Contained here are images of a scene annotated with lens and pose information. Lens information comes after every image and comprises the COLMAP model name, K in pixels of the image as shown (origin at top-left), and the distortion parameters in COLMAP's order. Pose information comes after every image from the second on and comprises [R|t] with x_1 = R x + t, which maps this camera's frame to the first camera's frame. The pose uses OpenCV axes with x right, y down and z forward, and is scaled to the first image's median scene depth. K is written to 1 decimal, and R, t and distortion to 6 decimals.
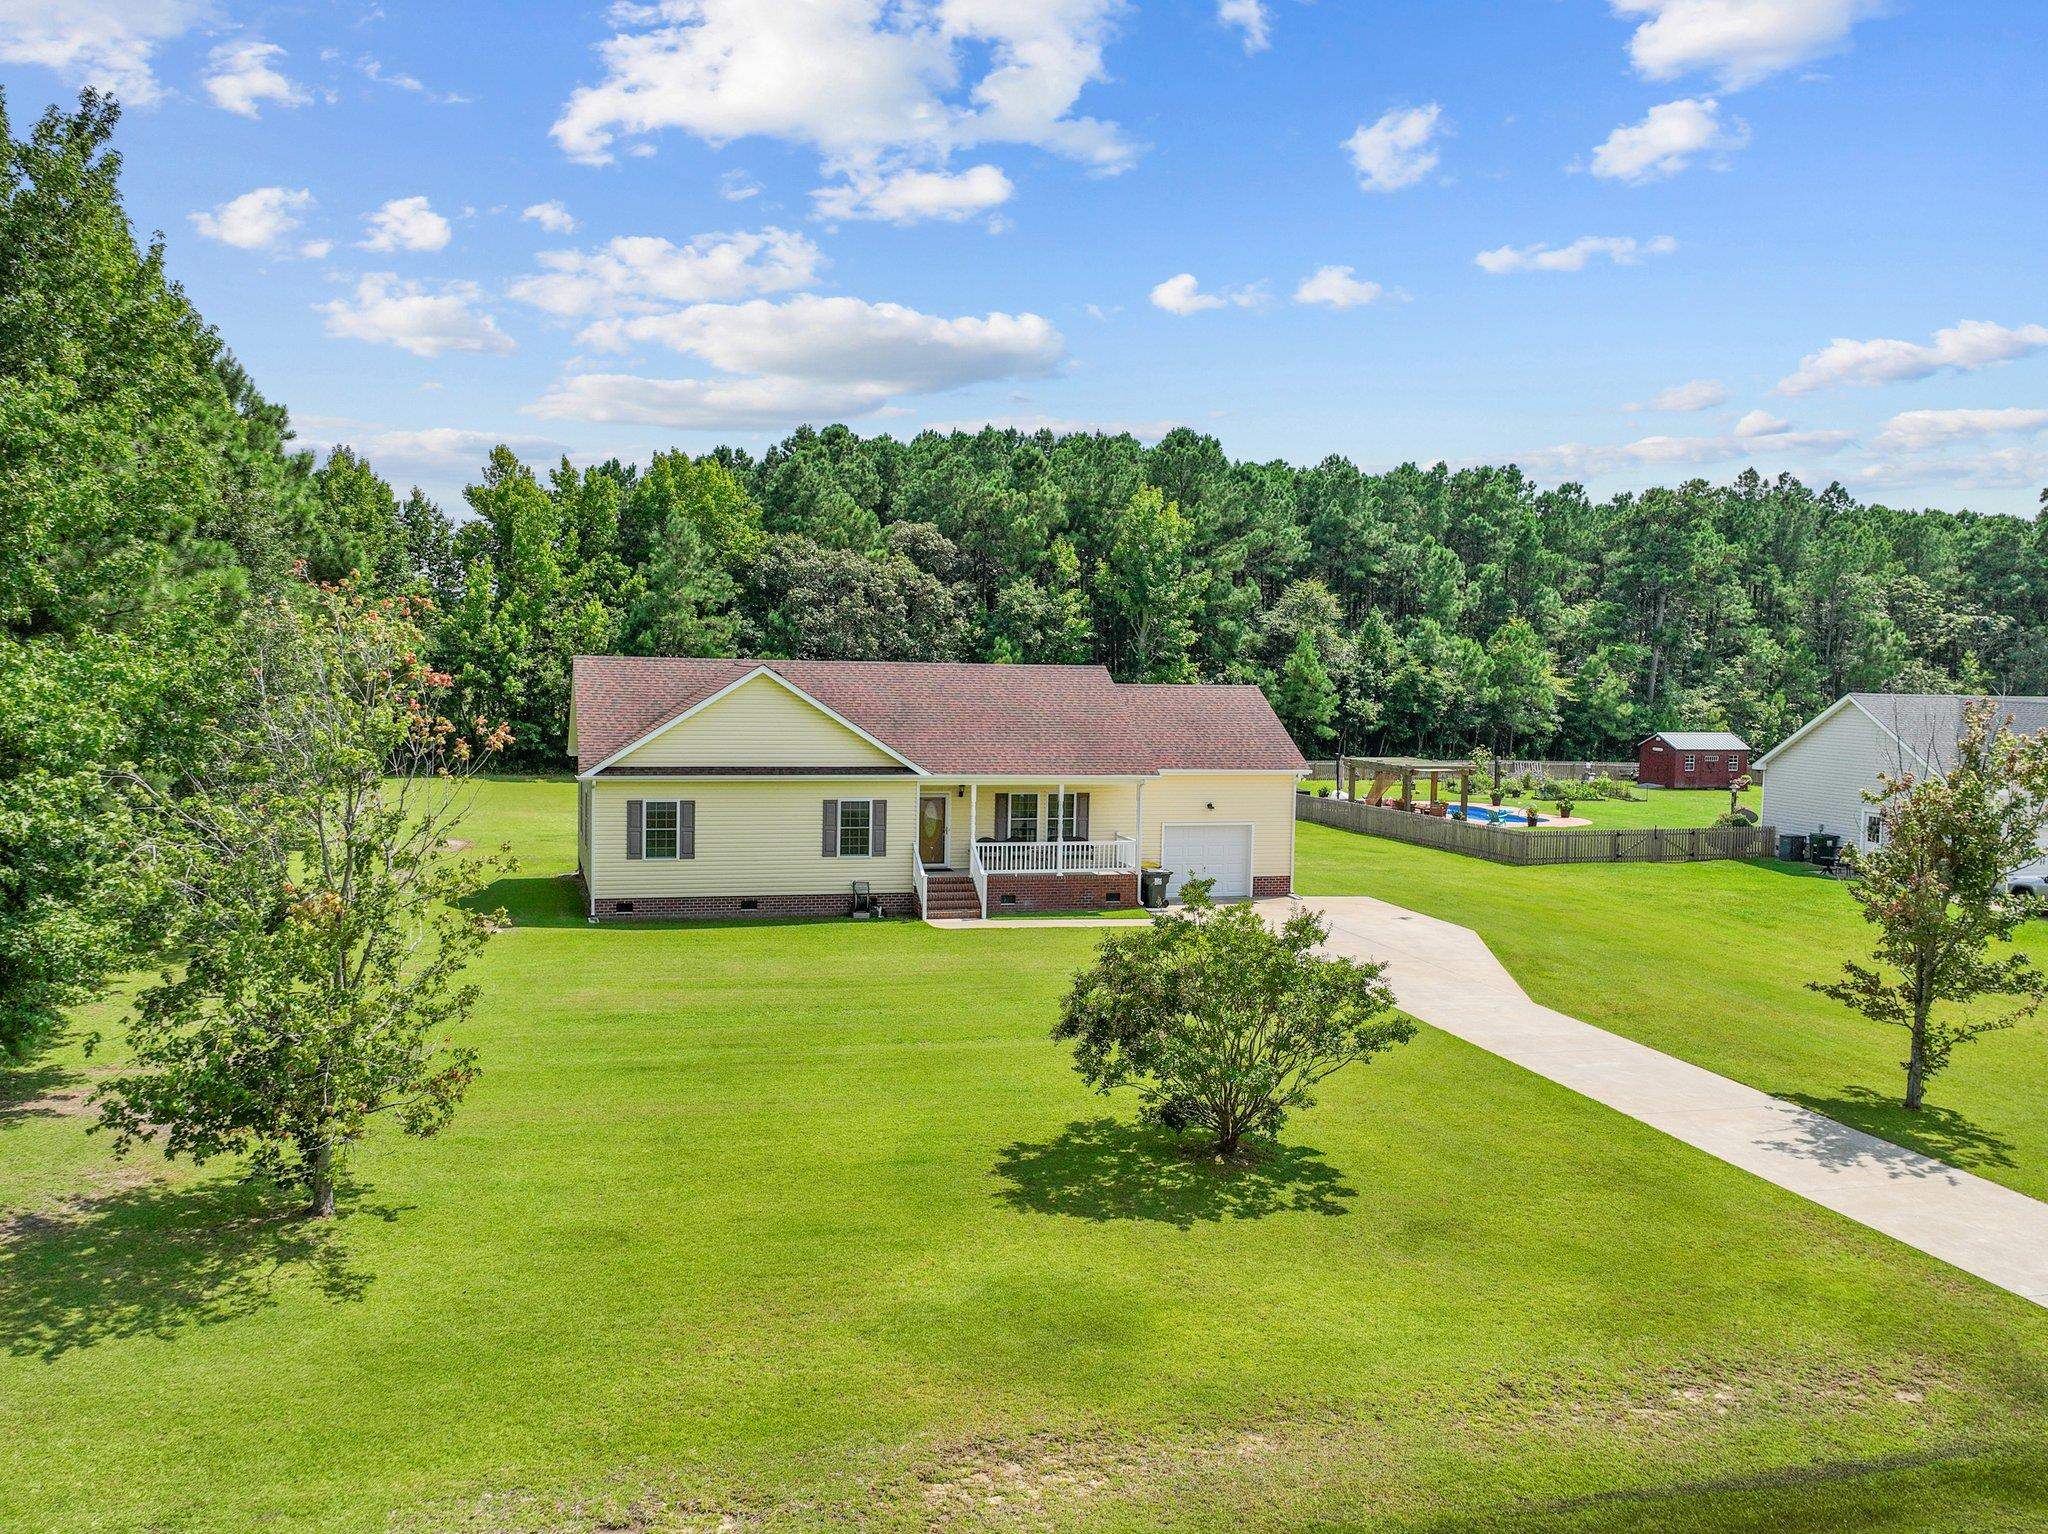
lens RADIAL K [[1742.6, 0, 1024.0], [0, 1742.6, 767.0], [0, 0, 1]] dist [0.006313, -0.003575]
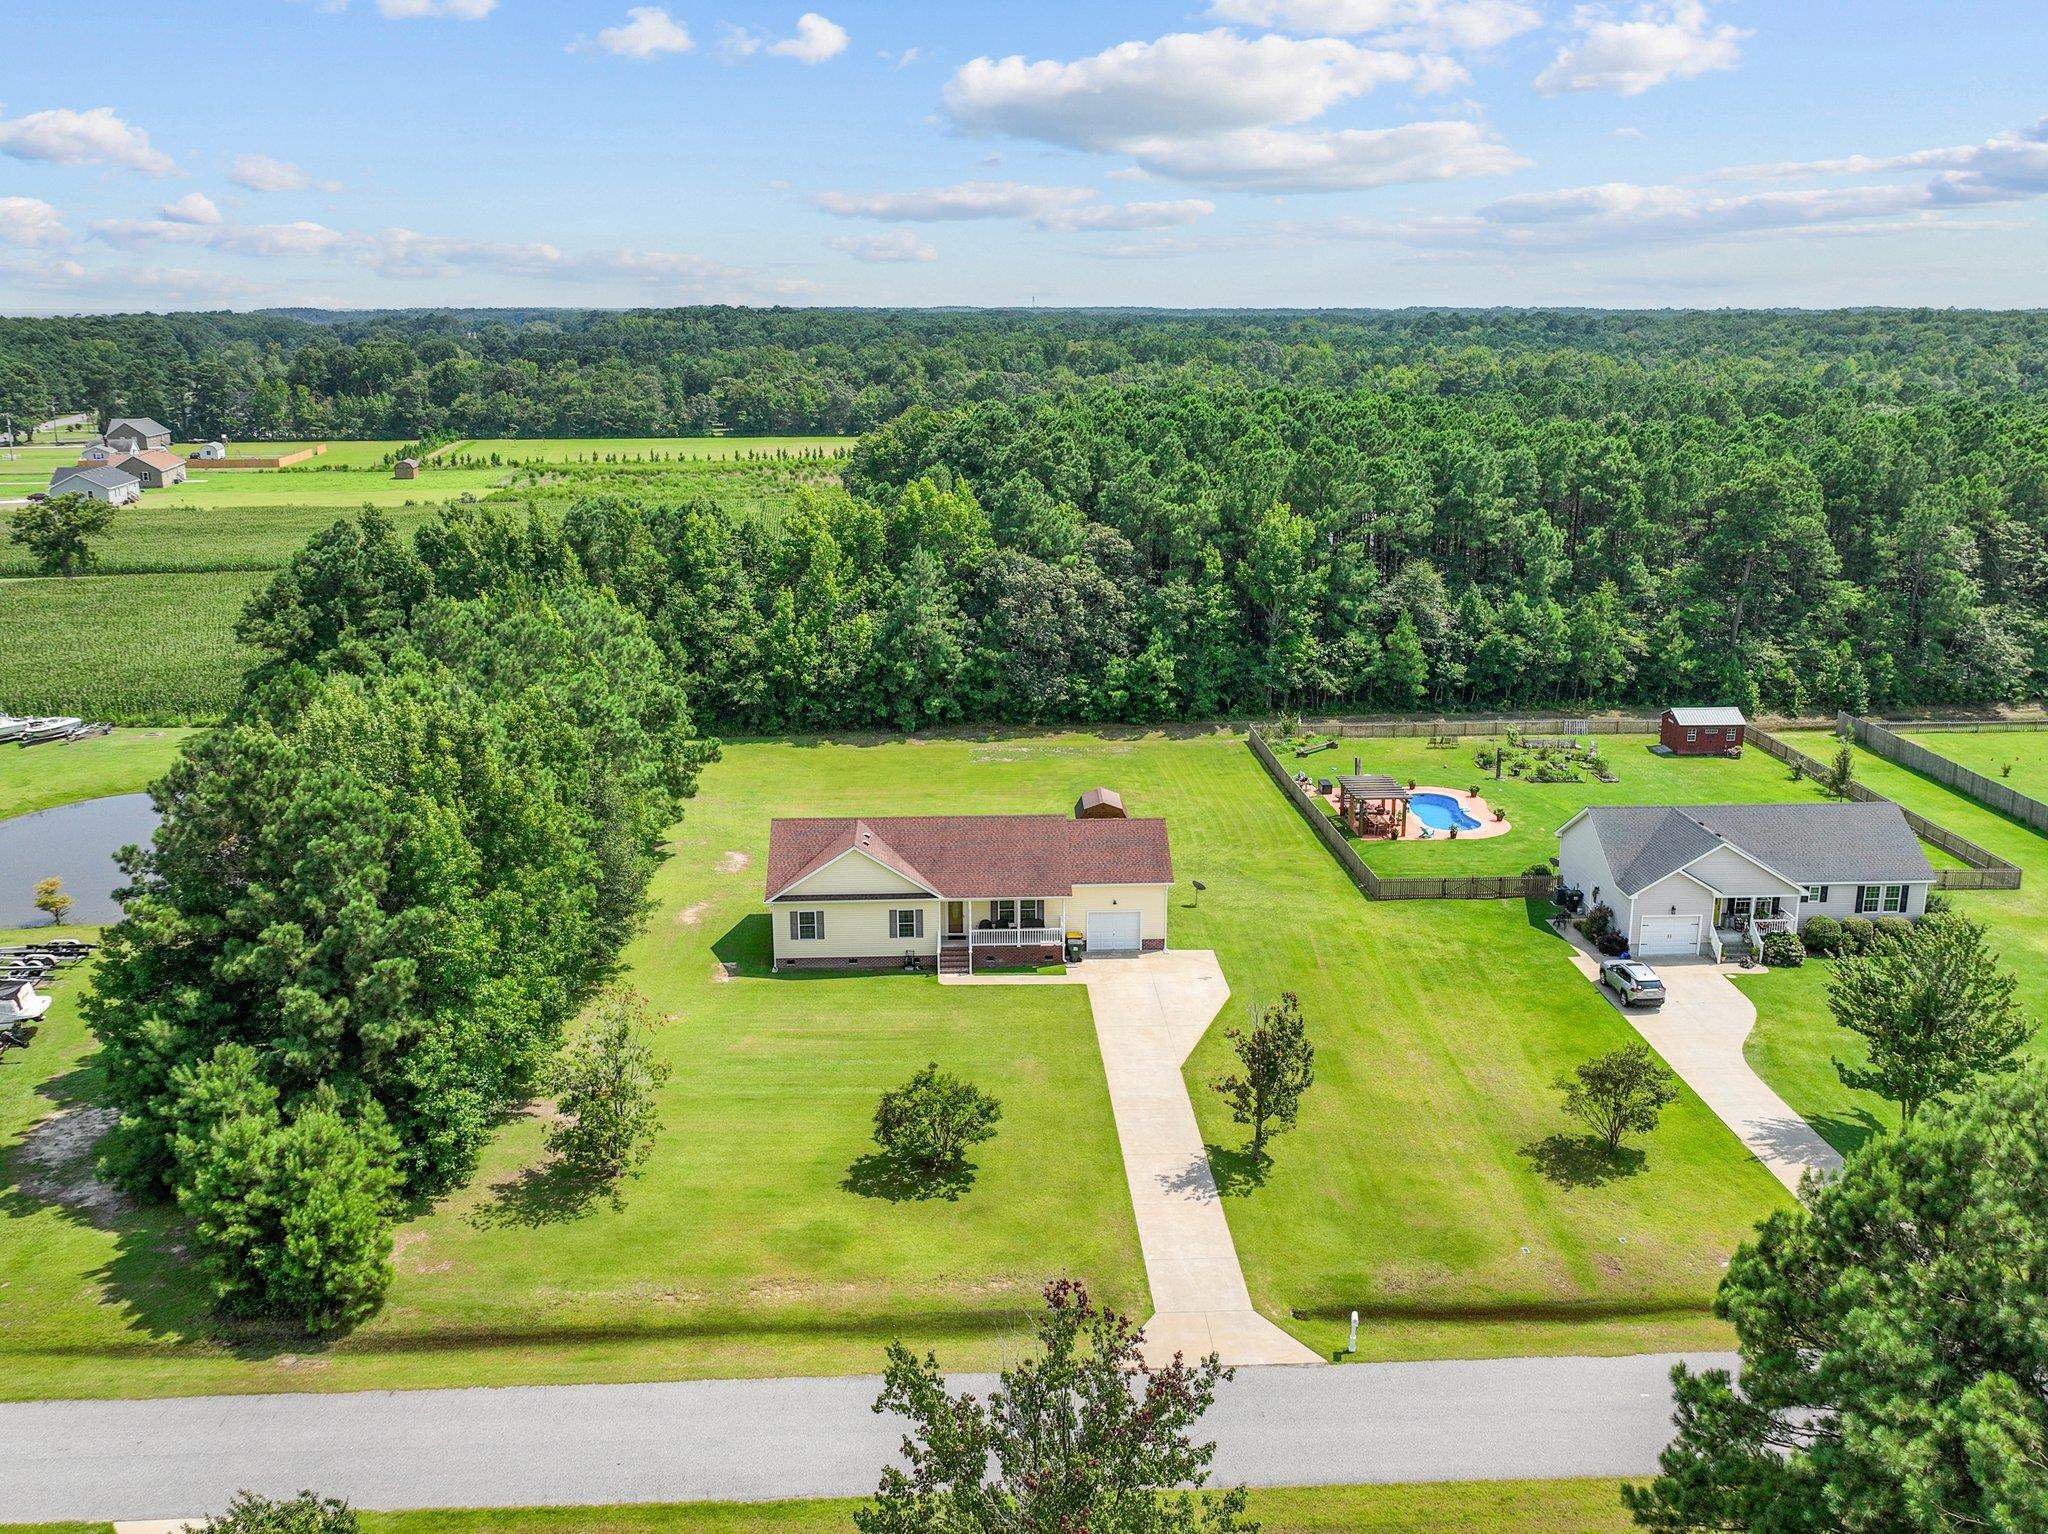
lens RADIAL K [[1779.6, 0, 1024.0], [0, 1779.6, 767.0], [0, 0, 1]] dist [0.022109, 0.001549]
pose [[0.971390, 0.033939, -0.235052, 0.213368], [0.008667, 0.984011, 0.177896, -0.212715], [0.237332, -0.174844, 0.955564, -0.359231]]
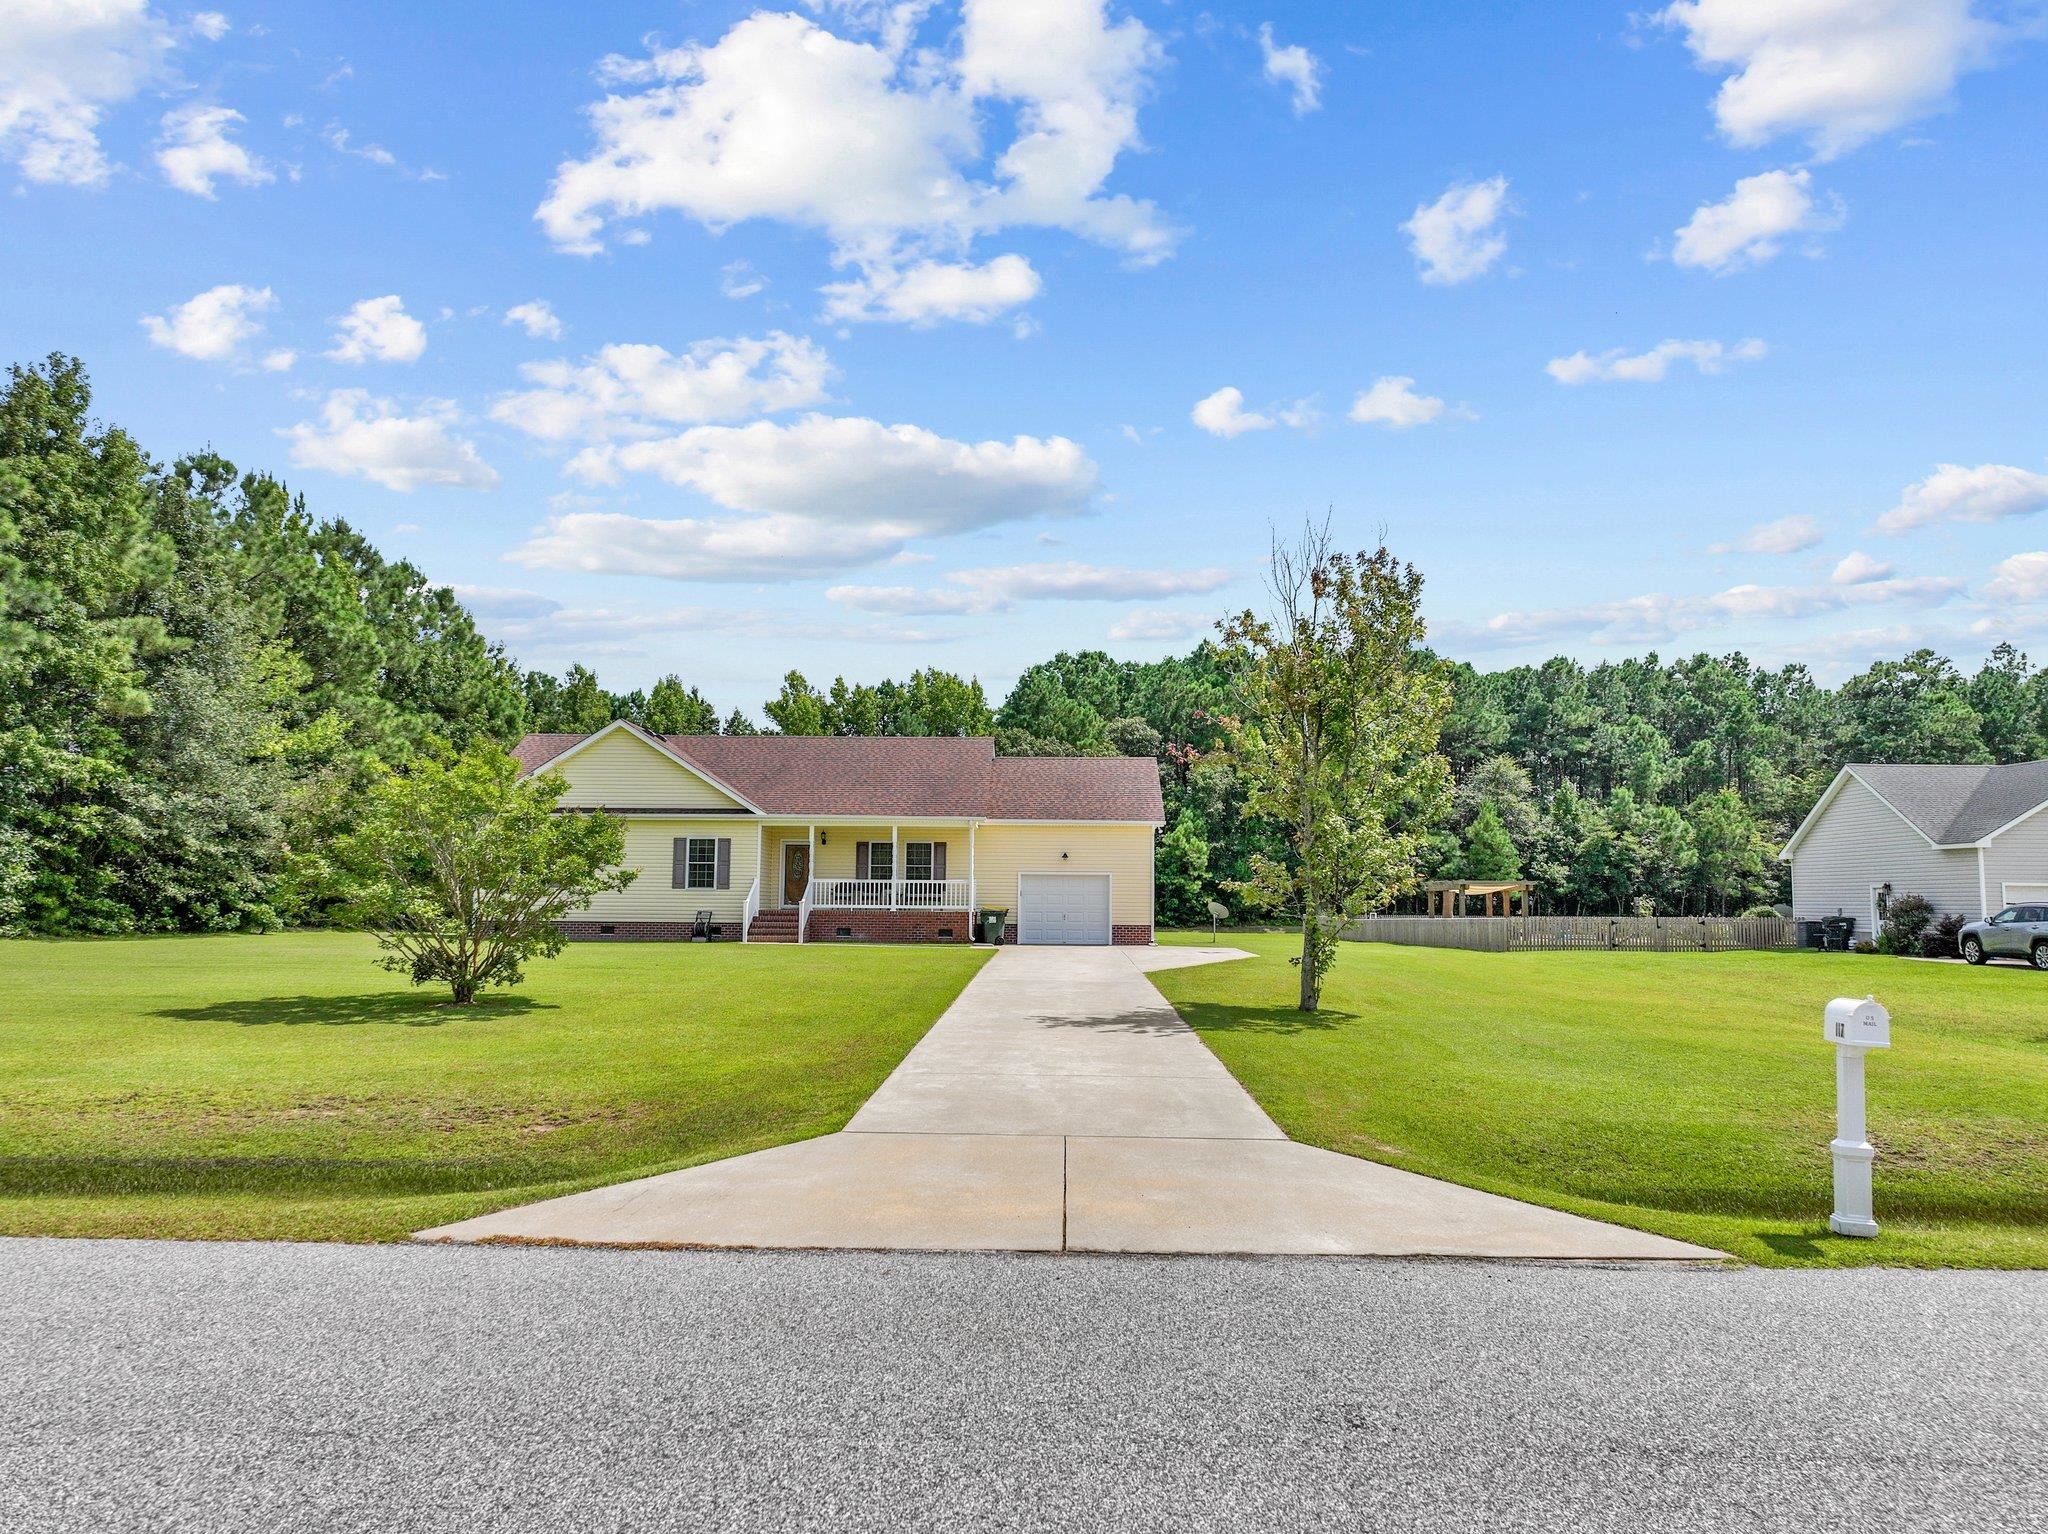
lens RADIAL K [[1457.3, 0, 1024.0], [0, 1457.3, 767.0], [0, 0, 1]] dist [0.007767, 0.004327]
pose [[0.953233, -0.041033, -0.299437, 0.169189], [-0.009416, 0.986228, -0.165121, 0.055866], [0.302089, 0.160218, 0.939719, 0.074902]]
